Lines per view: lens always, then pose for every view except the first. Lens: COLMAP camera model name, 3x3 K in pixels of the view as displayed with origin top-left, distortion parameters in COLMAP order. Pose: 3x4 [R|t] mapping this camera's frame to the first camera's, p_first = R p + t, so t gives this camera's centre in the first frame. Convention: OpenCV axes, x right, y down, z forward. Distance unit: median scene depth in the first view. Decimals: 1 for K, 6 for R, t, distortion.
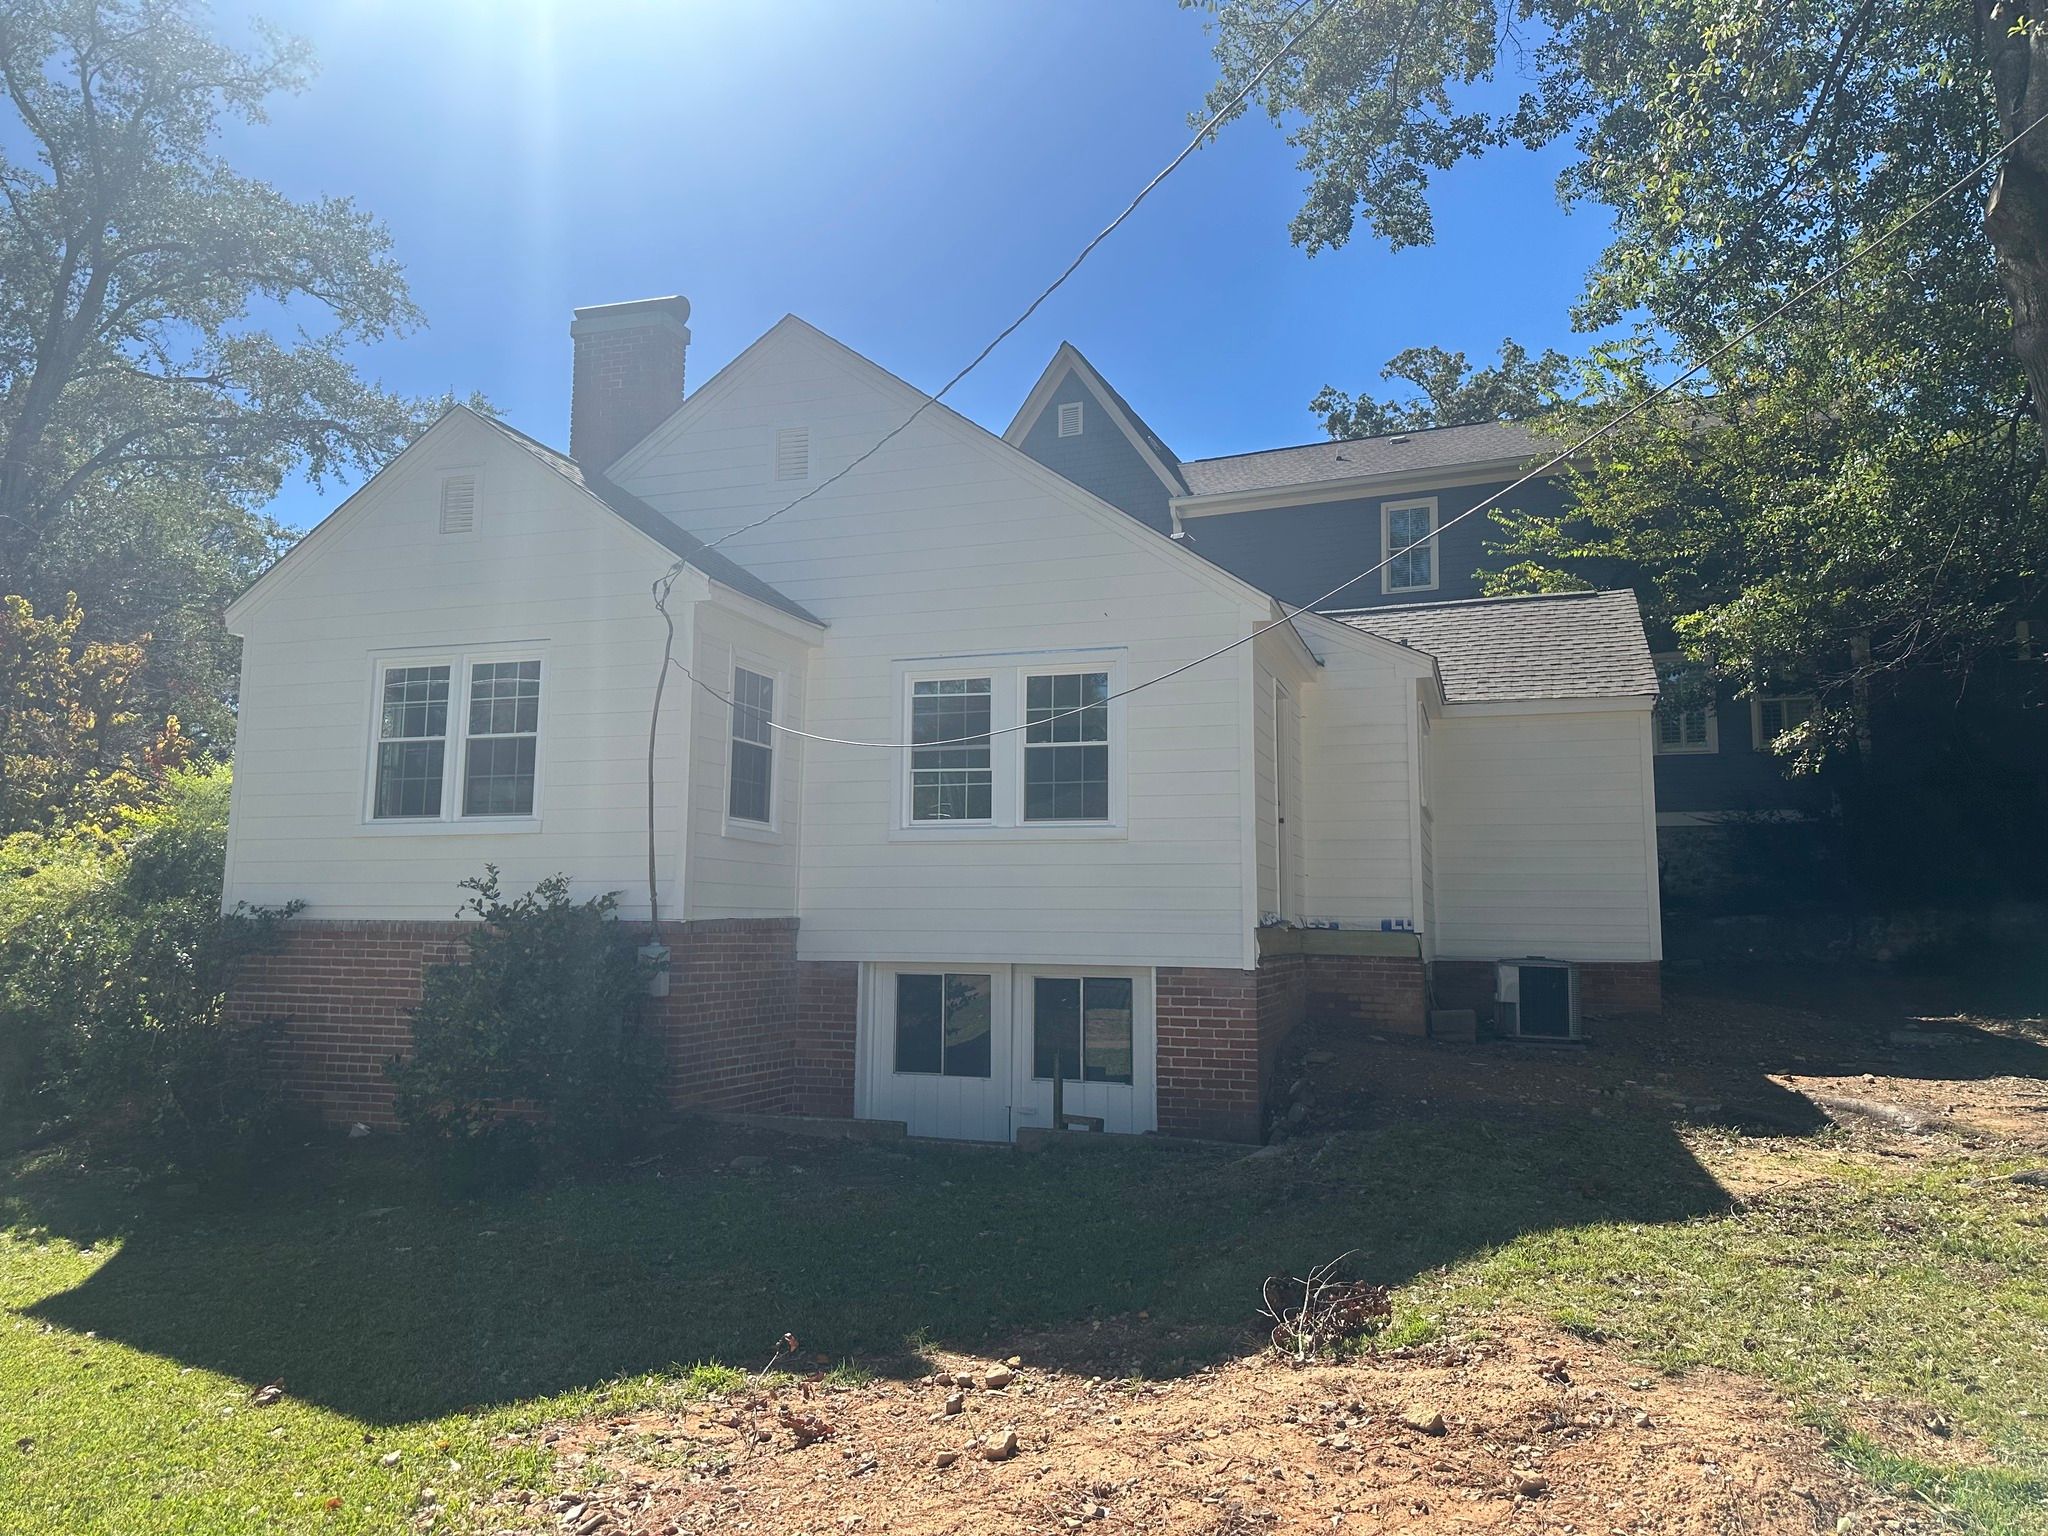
lens RADIAL K [[1300.9, 0, 1024.0], [0, 1300.9, 768.0], [0, 0, 1]] dist [0.031311, -0.000773]
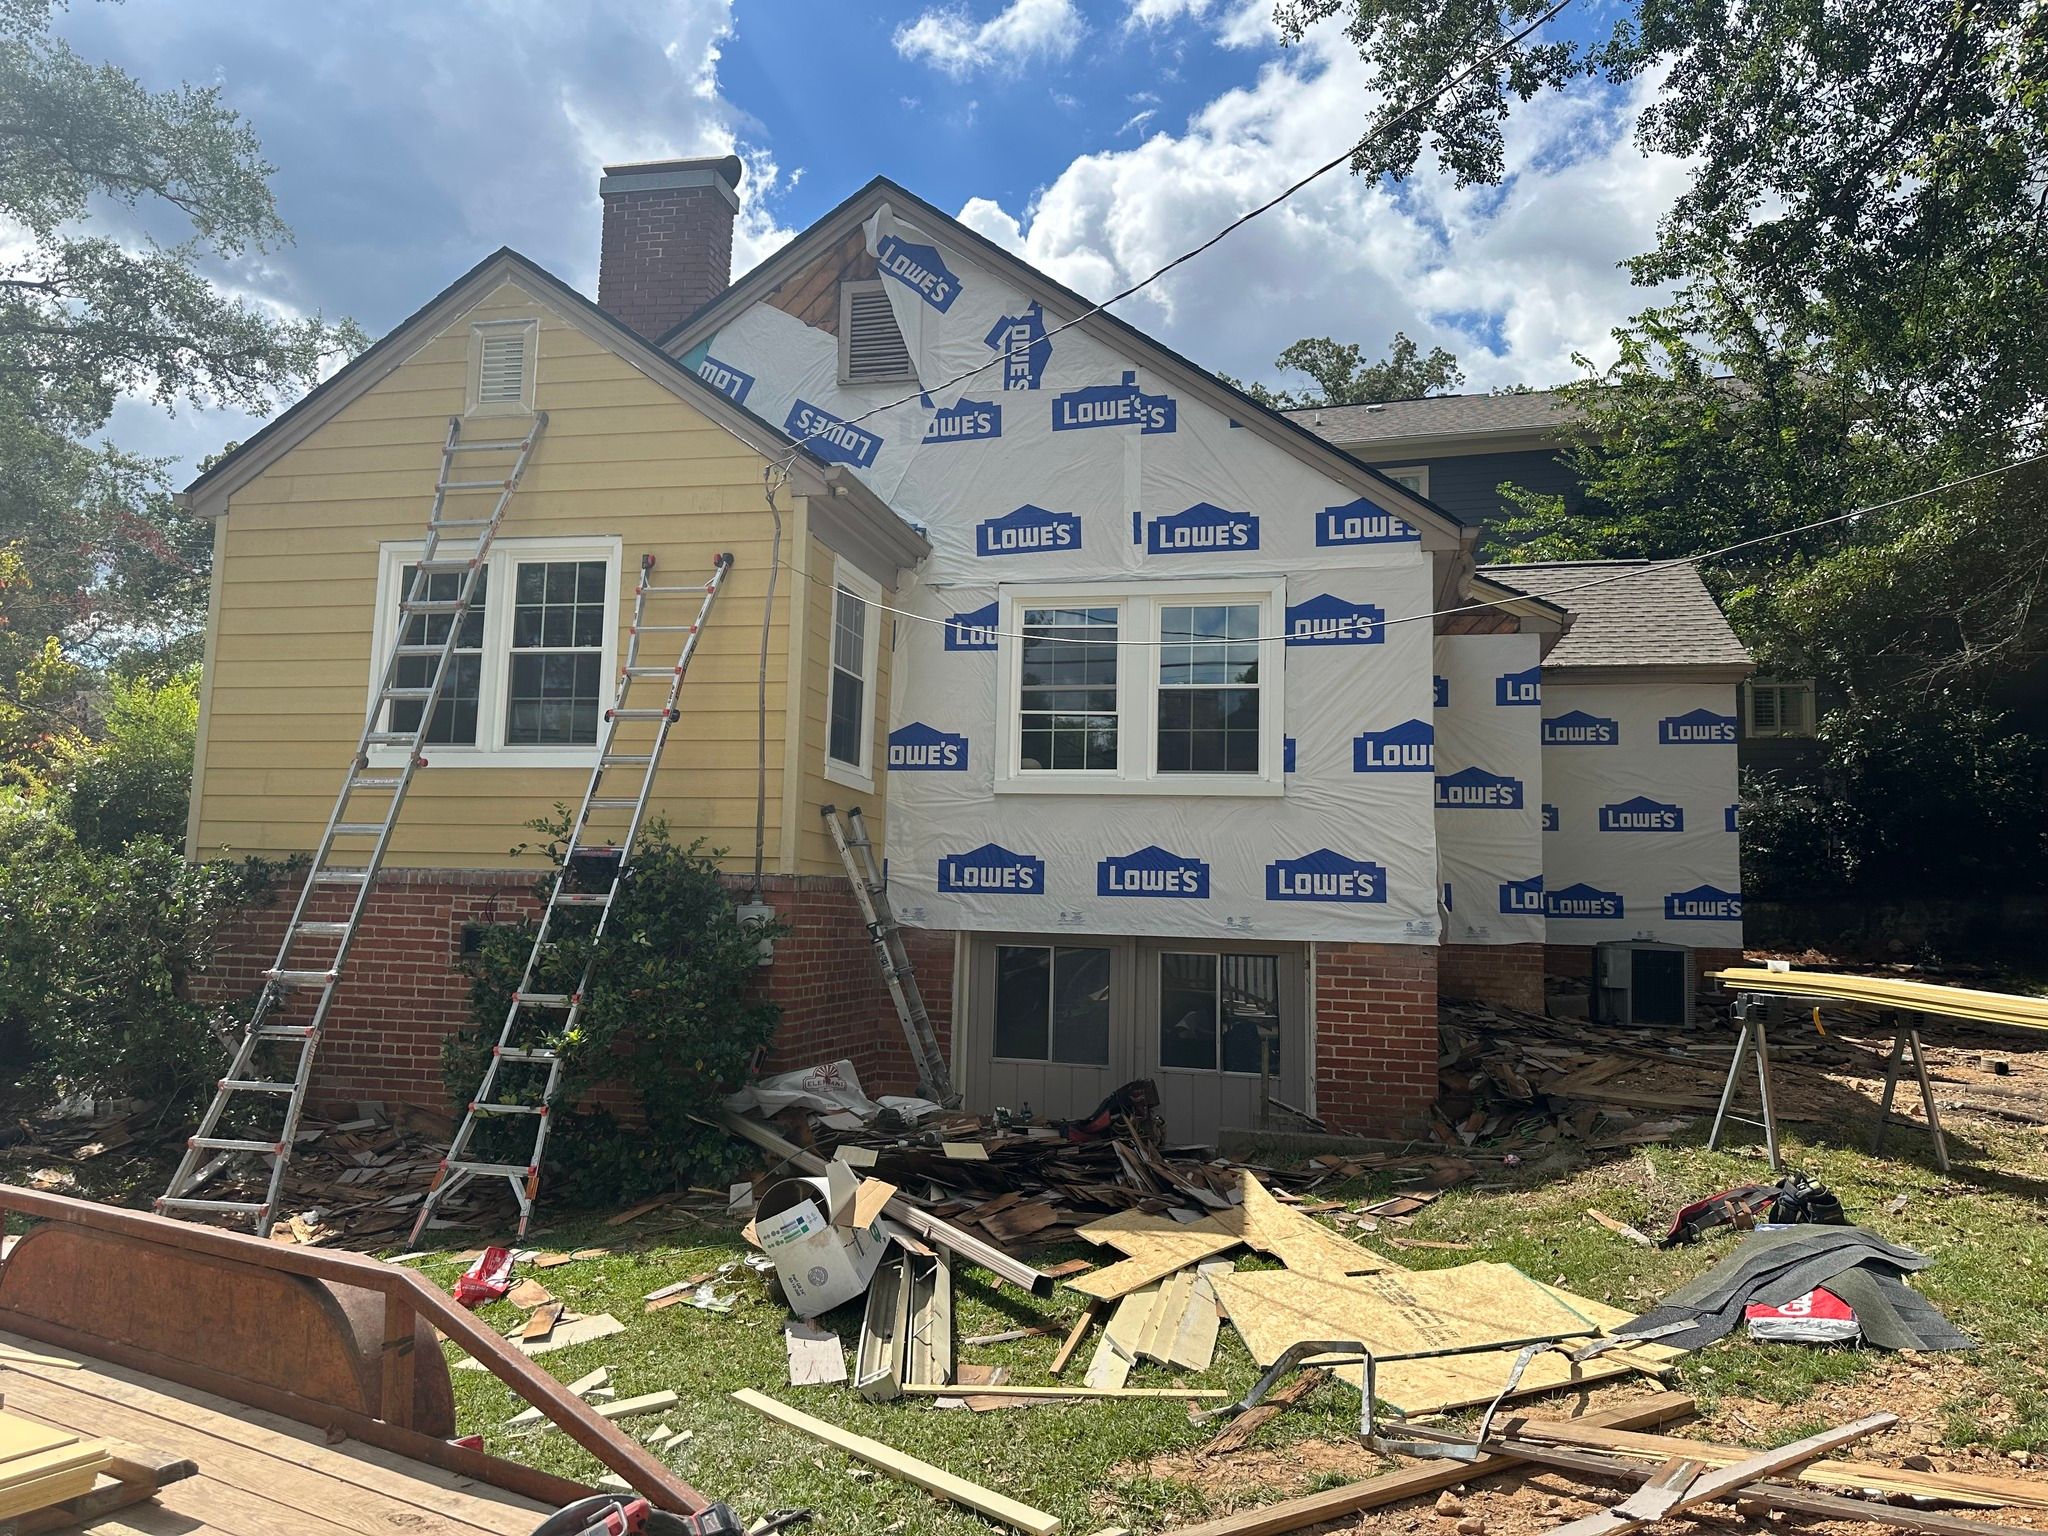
lens RADIAL K [[1313.2, 0, 1024.0], [0, 1313.2, 768.0], [0, 0, 1]] dist [0.022692, 0.000520]
pose [[0.995095, 0.029918, 0.094289, -0.113365], [-0.031425, 0.999400, 0.014540, 0.018031], [-0.093798, -0.017432, 0.995439, 0.089013]]
